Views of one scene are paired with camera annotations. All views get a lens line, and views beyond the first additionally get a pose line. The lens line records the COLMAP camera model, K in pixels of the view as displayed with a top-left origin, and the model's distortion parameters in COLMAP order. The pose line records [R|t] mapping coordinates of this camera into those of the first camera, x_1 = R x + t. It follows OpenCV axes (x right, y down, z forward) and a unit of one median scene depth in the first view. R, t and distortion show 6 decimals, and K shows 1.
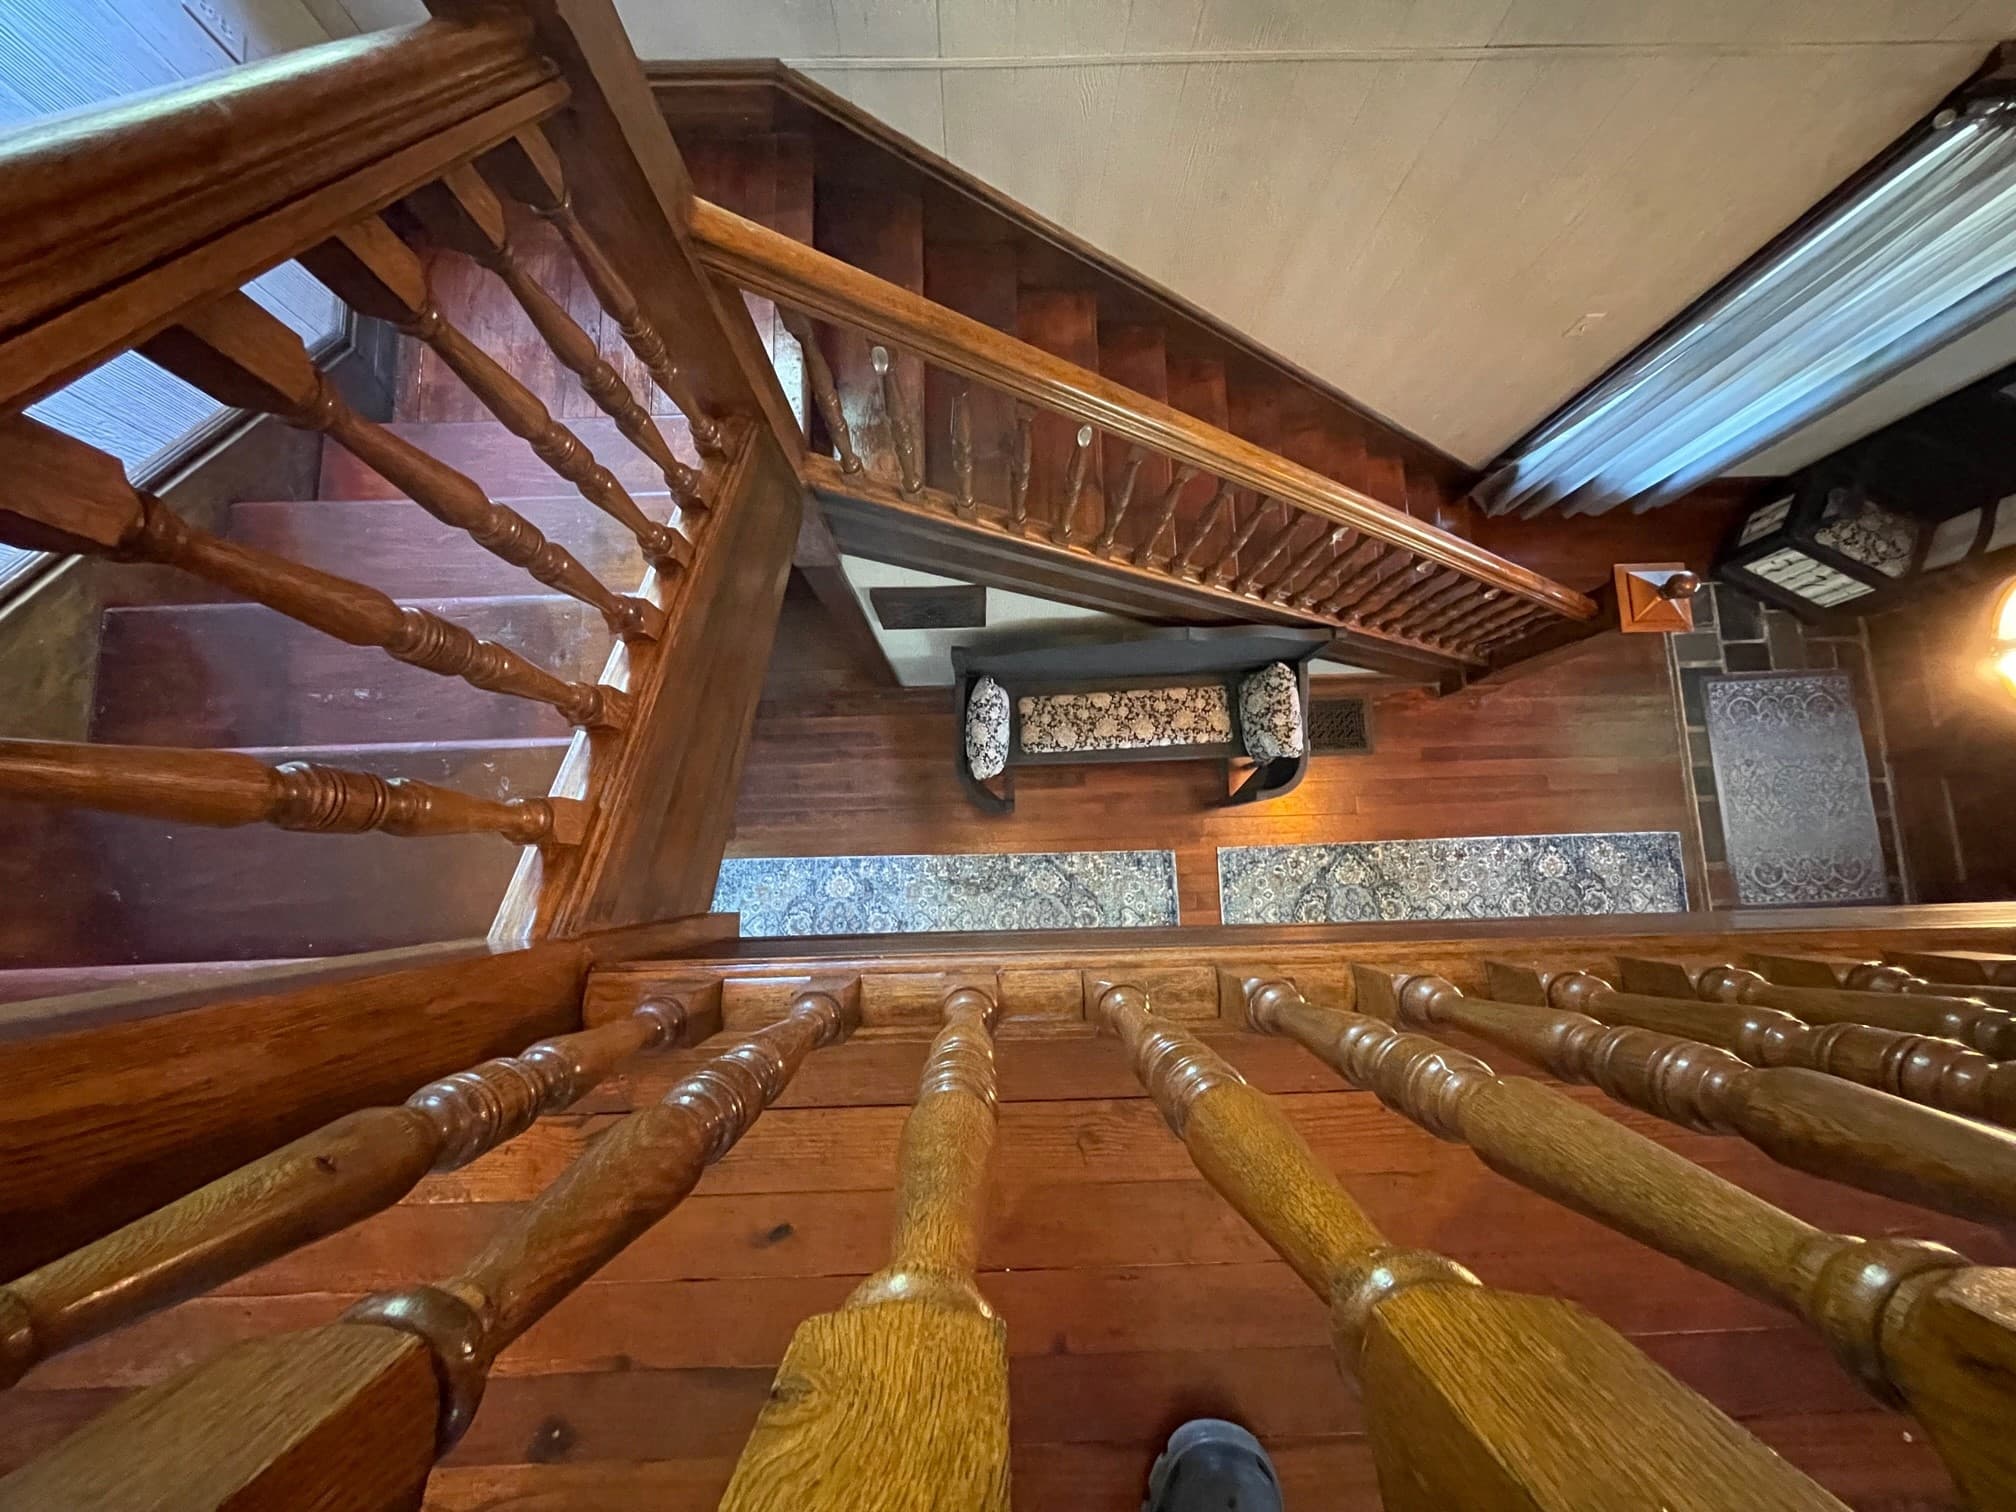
lens RADIAL K [[807.2, 0, 999.0], [0, 807.2, 755.1], [0, 0, 1]] dist [0.001776, 0.001144]
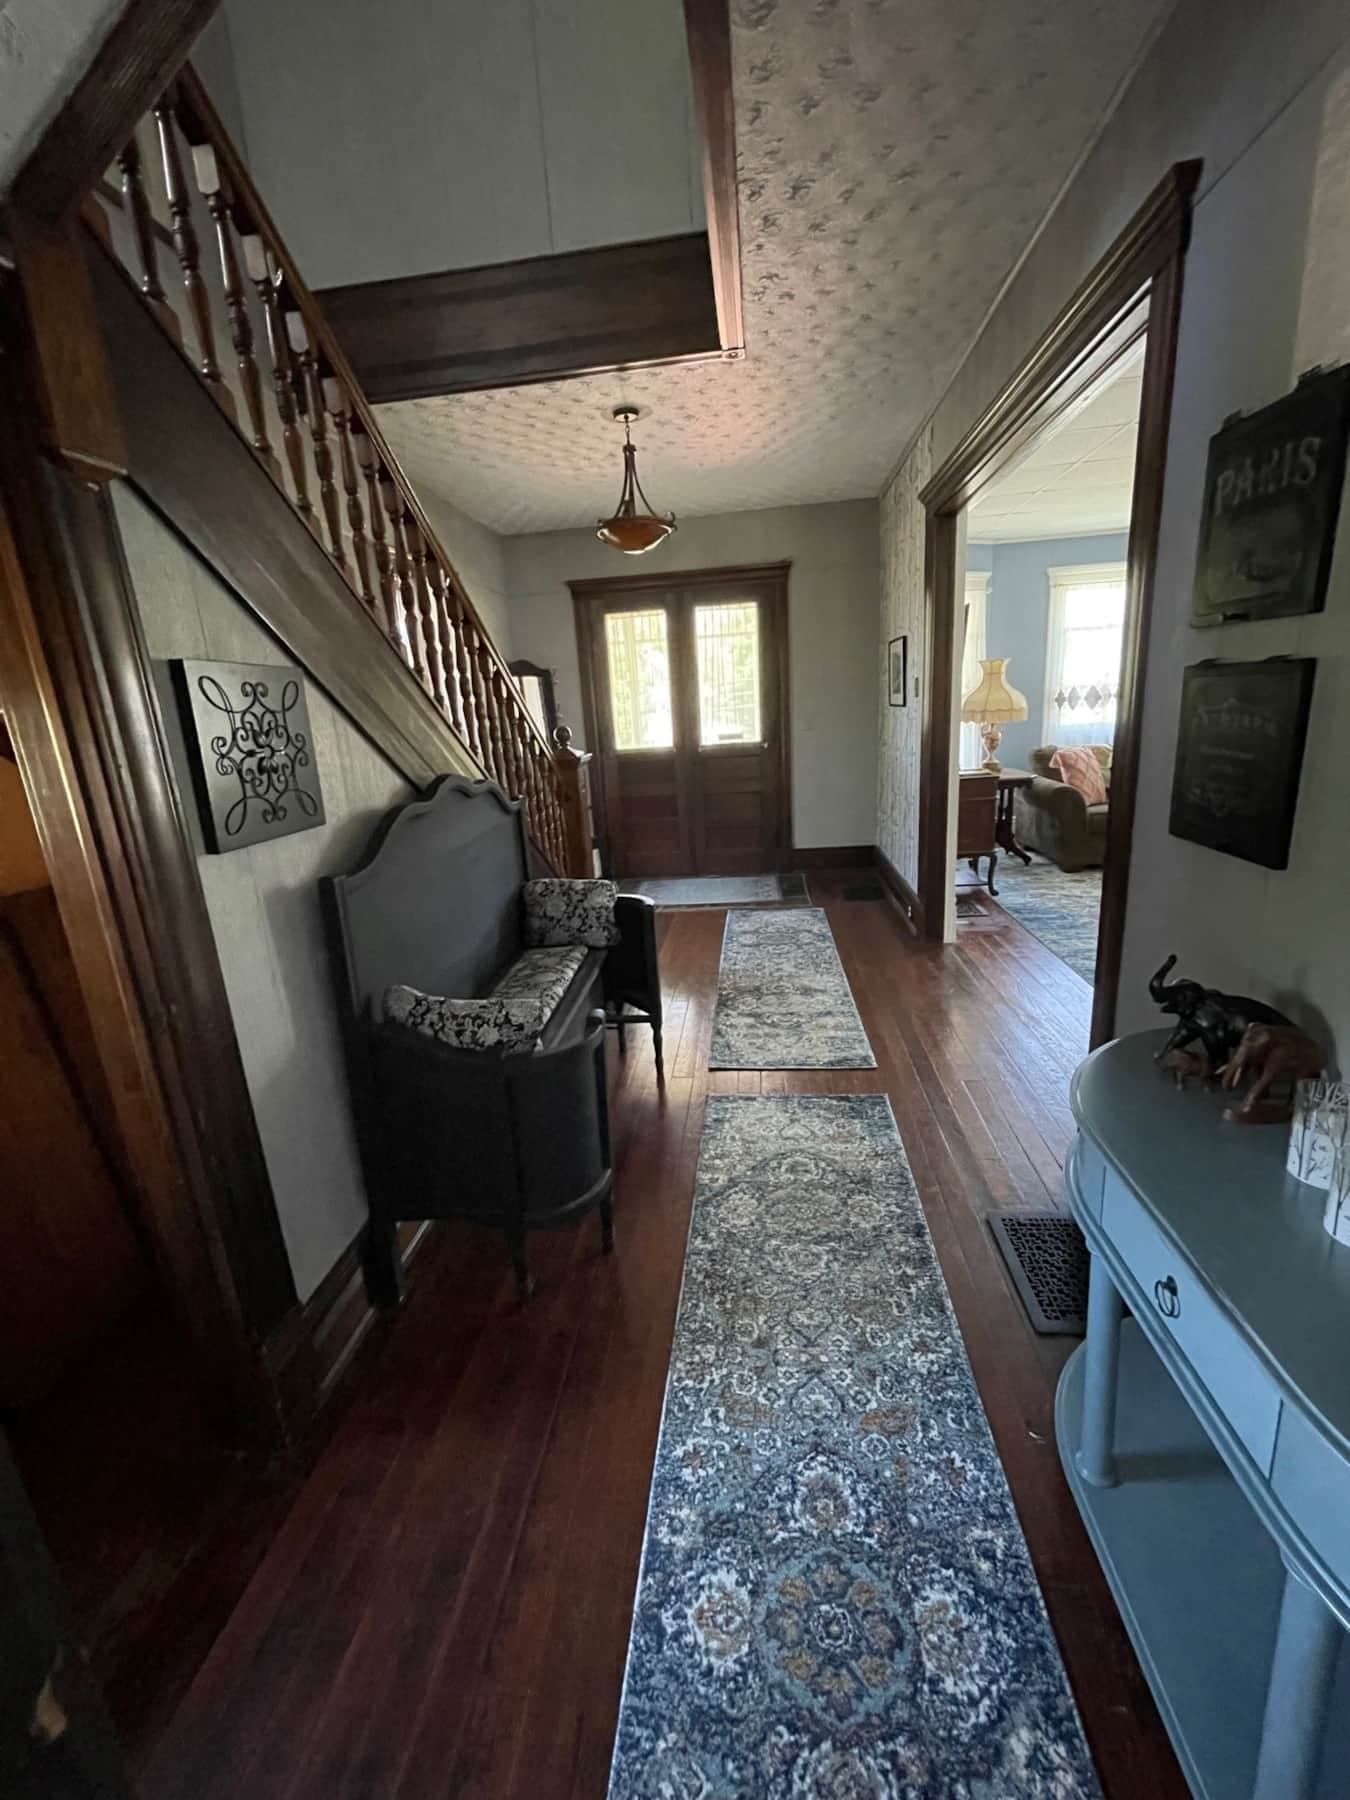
lens RADIAL K [[720.7, 0, 664.0], [0, 720.7, 907.0], [0, 0, 1]] dist [0.001776, 0.001144]
pose [[0.152638, -0.280124, 0.947751, -0.400665], [0.986140, 0.106273, -0.127410, 0.146650], [-0.065029, 0.954063, 0.292463, 0.628506]]
